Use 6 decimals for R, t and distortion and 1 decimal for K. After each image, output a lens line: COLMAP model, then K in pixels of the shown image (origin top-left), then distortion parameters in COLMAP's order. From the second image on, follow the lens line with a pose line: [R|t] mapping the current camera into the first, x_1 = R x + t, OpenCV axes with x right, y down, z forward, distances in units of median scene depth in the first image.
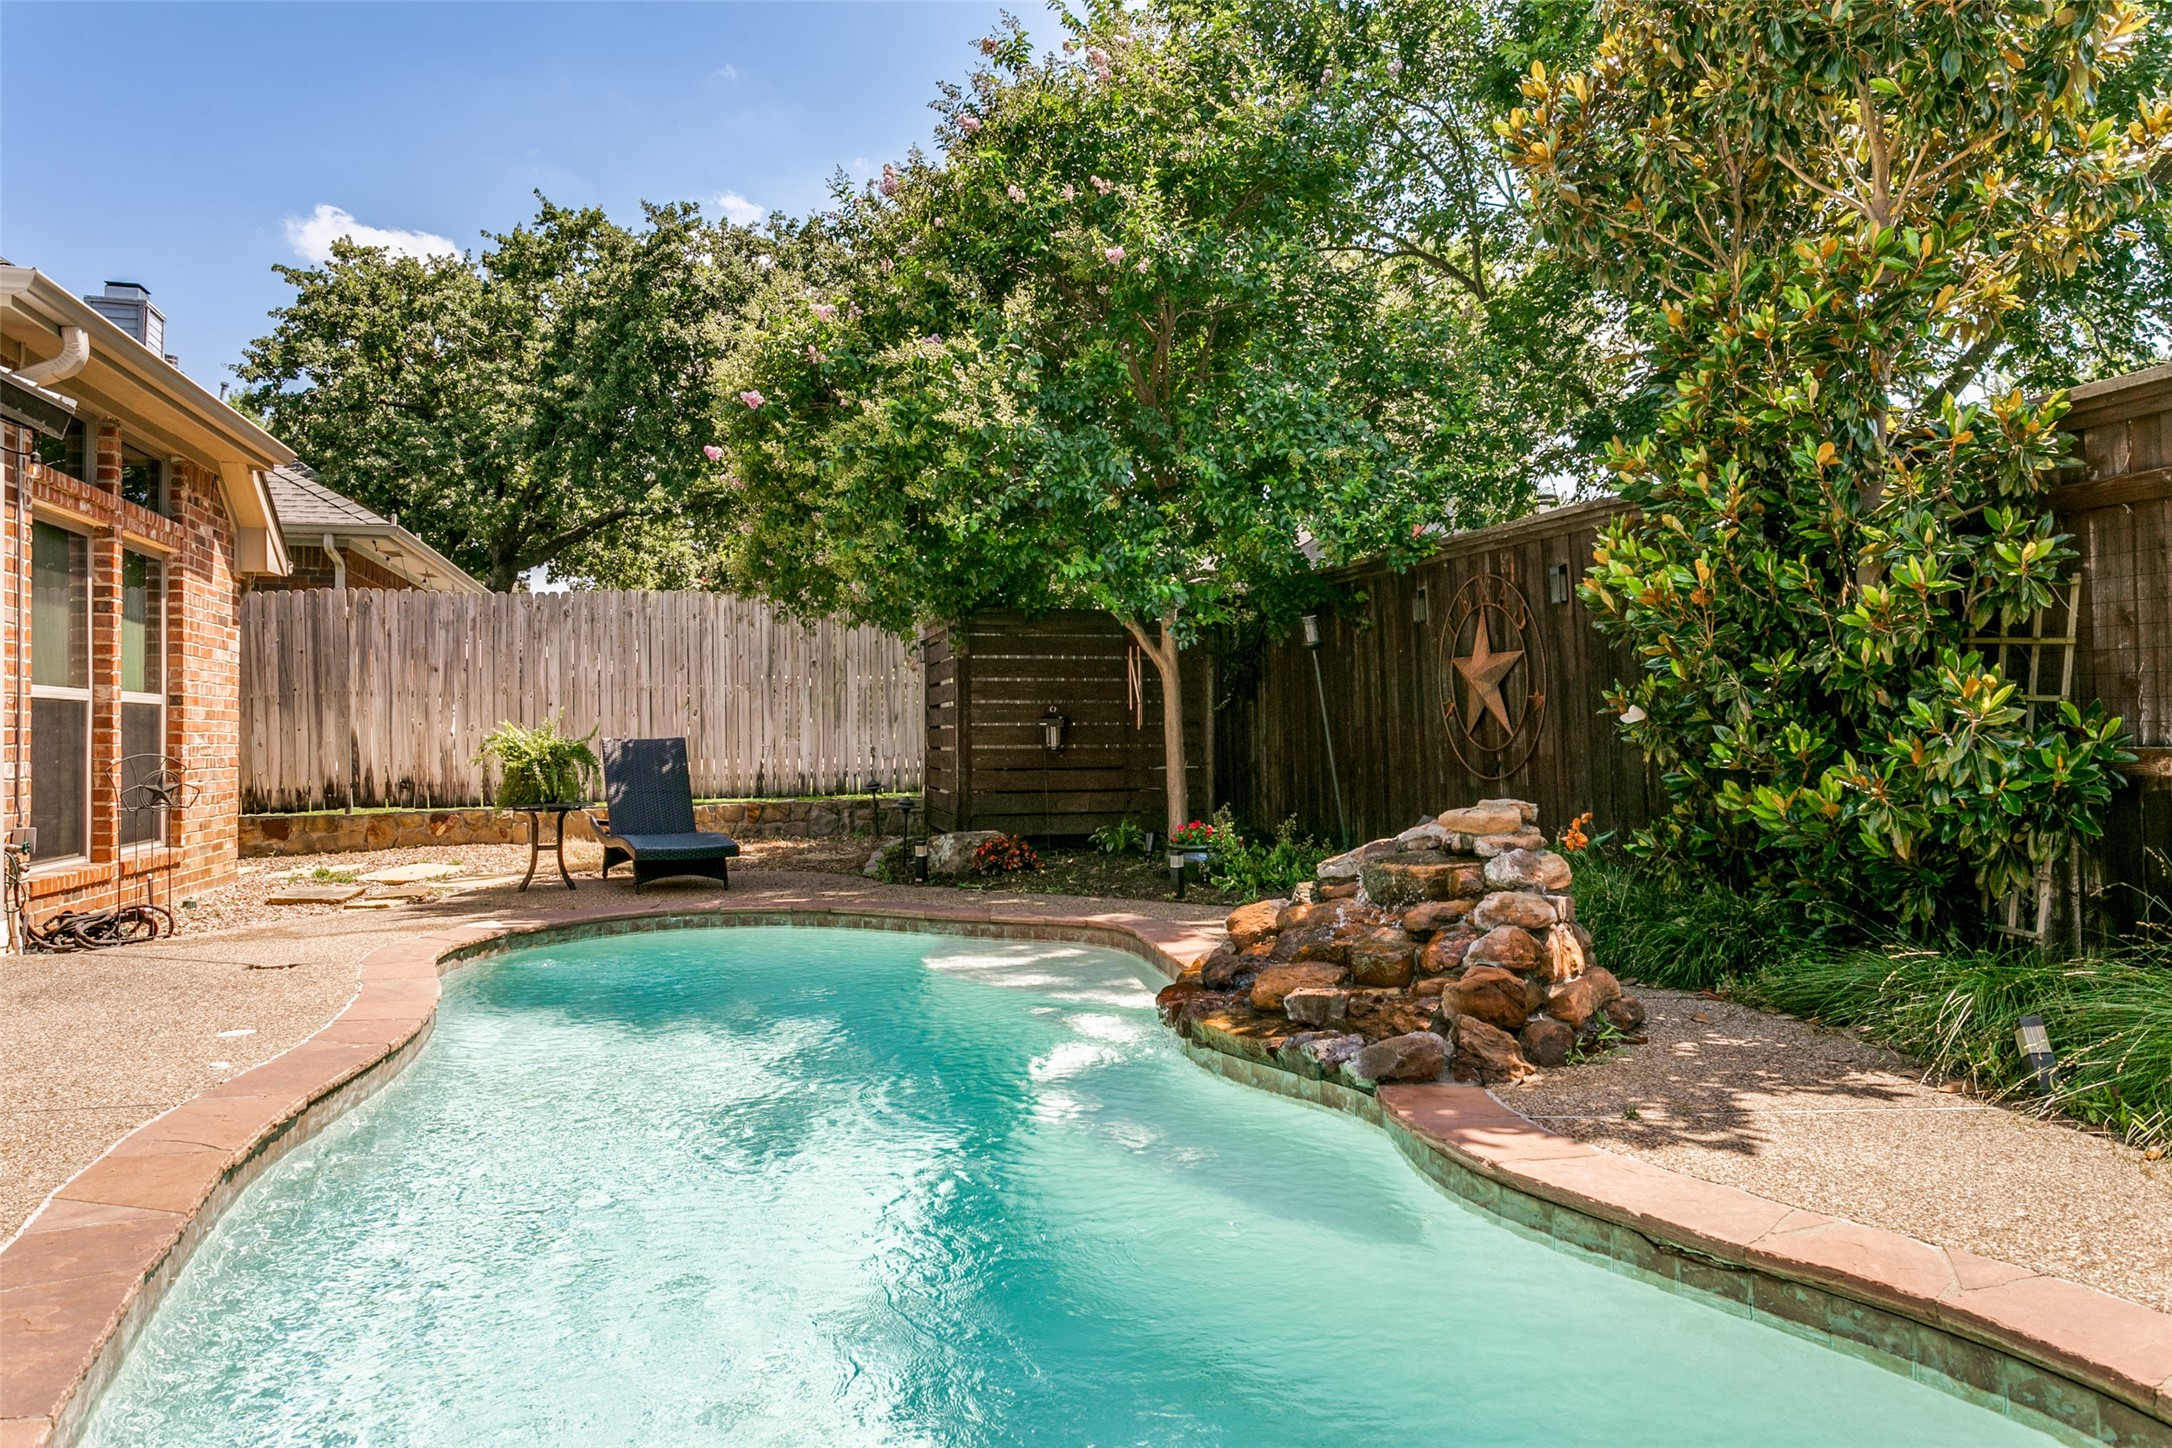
lens RADIAL K [[1039.5, 0, 1083.1], [0, 1039.5, 725.0], [0, 0, 1]] dist [0.012513, -0.004556]
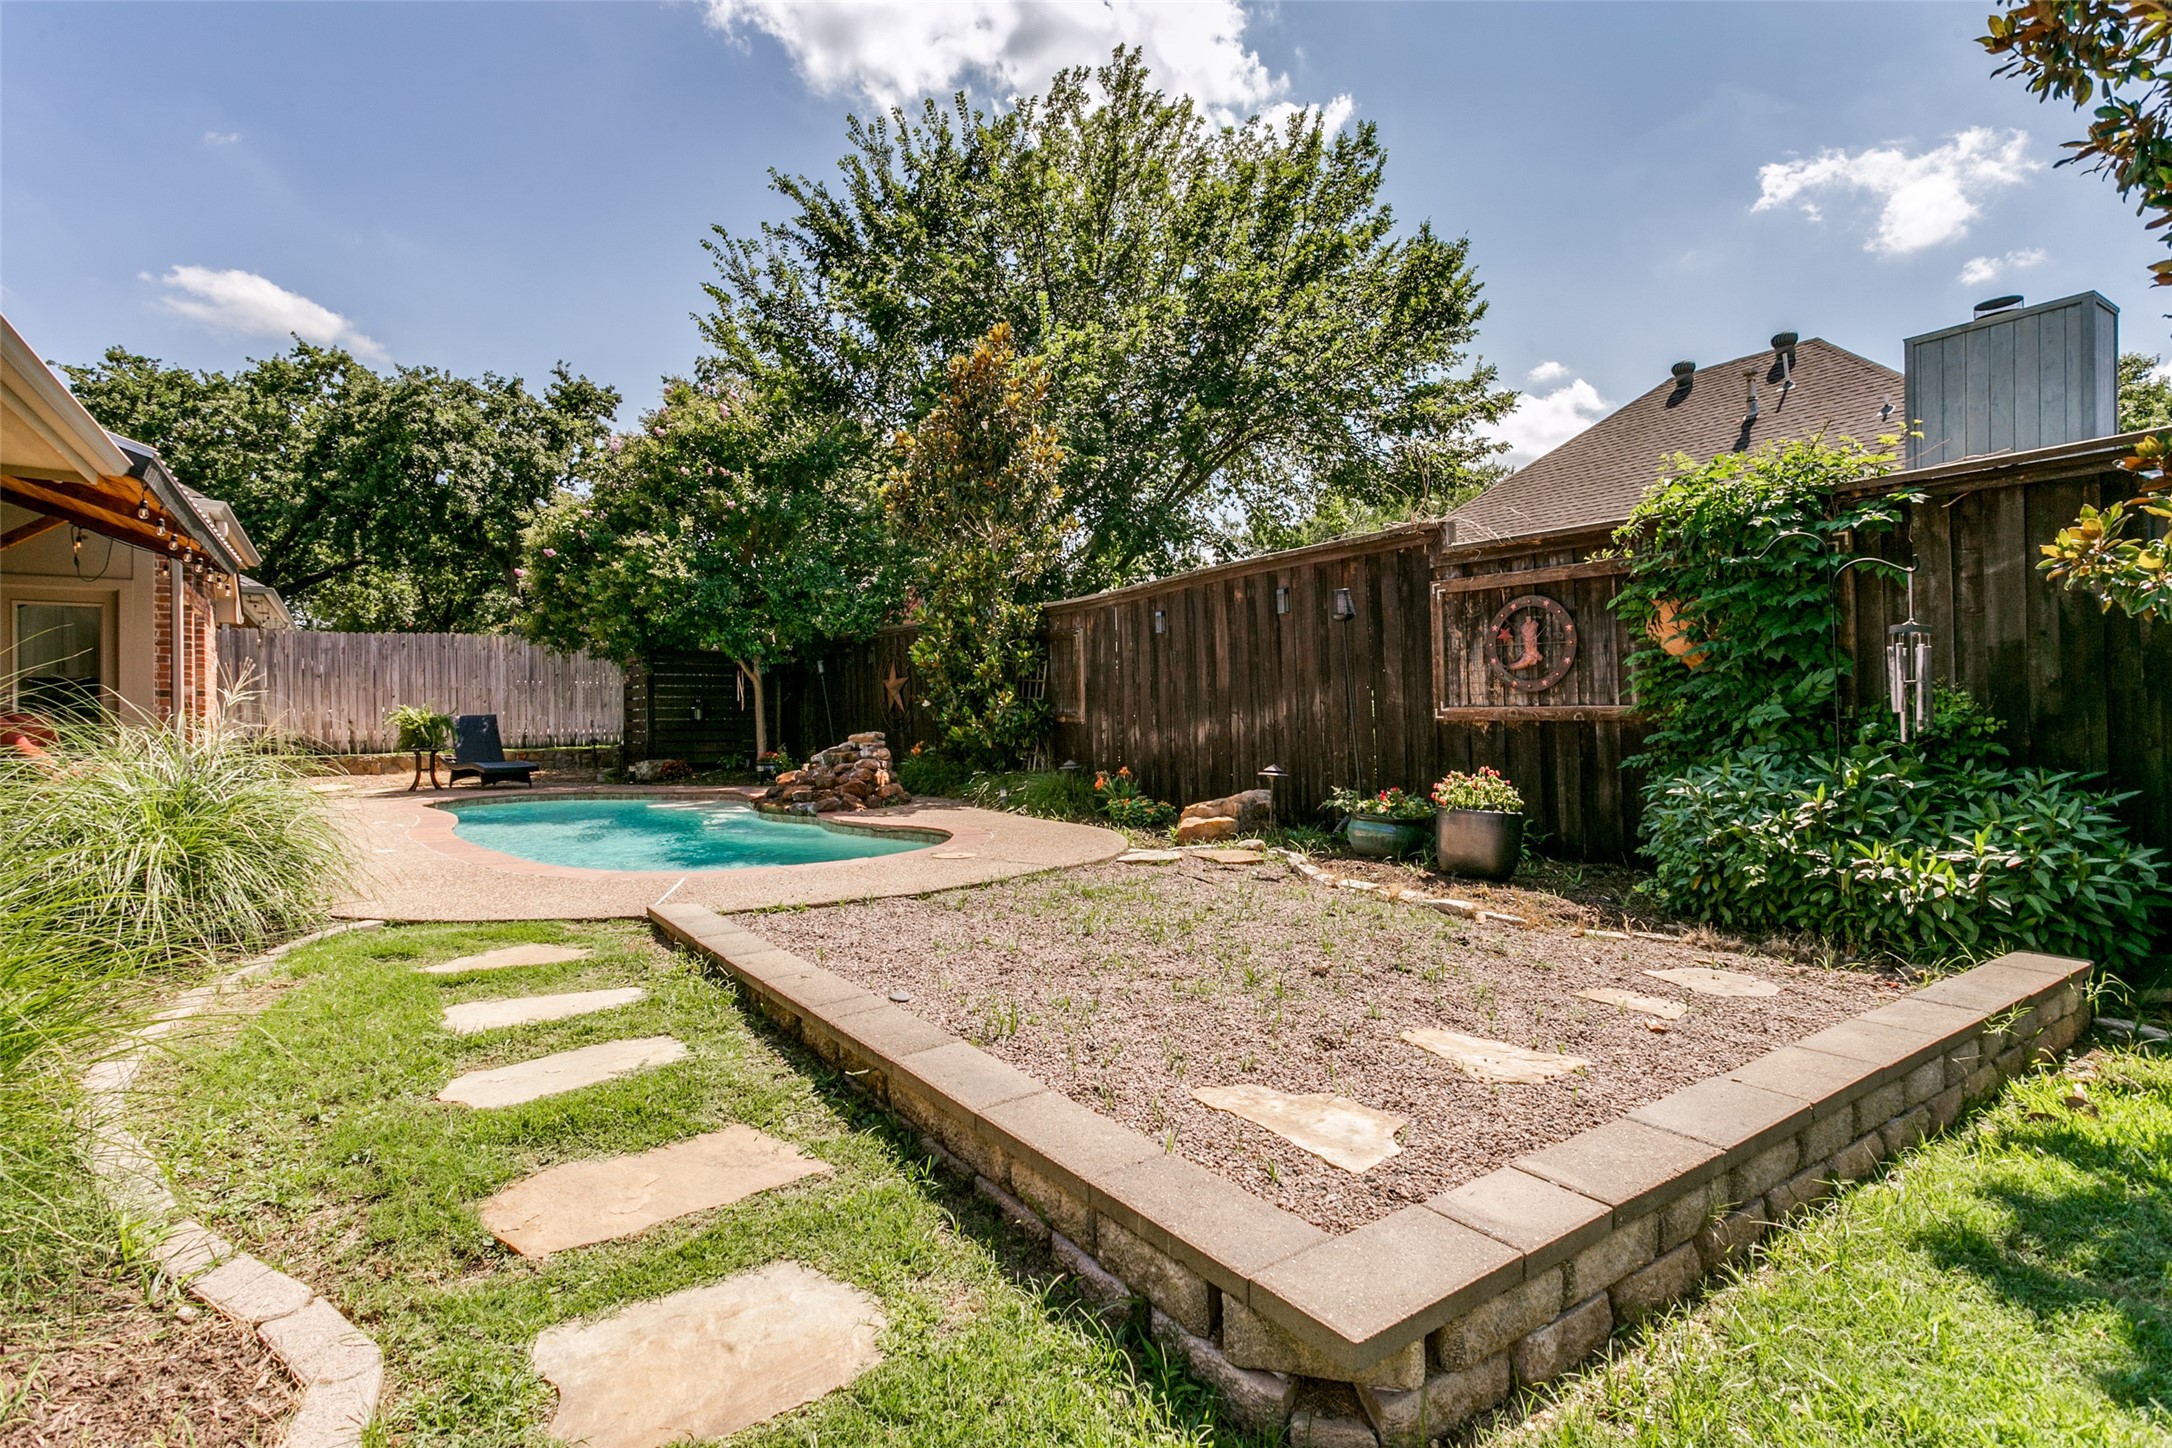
lens RADIAL K [[1039.5, 0, 1079.0], [0, 1039.5, 718.0], [0, 0, 1]] dist [0.012513, -0.004556]
pose [[0.933658, -0.001014, 0.358166, -0.069749], [0.001619, 0.999998, -0.001390, 0.025186], [-0.358163, 0.001878, 0.933657, -1.296239]]
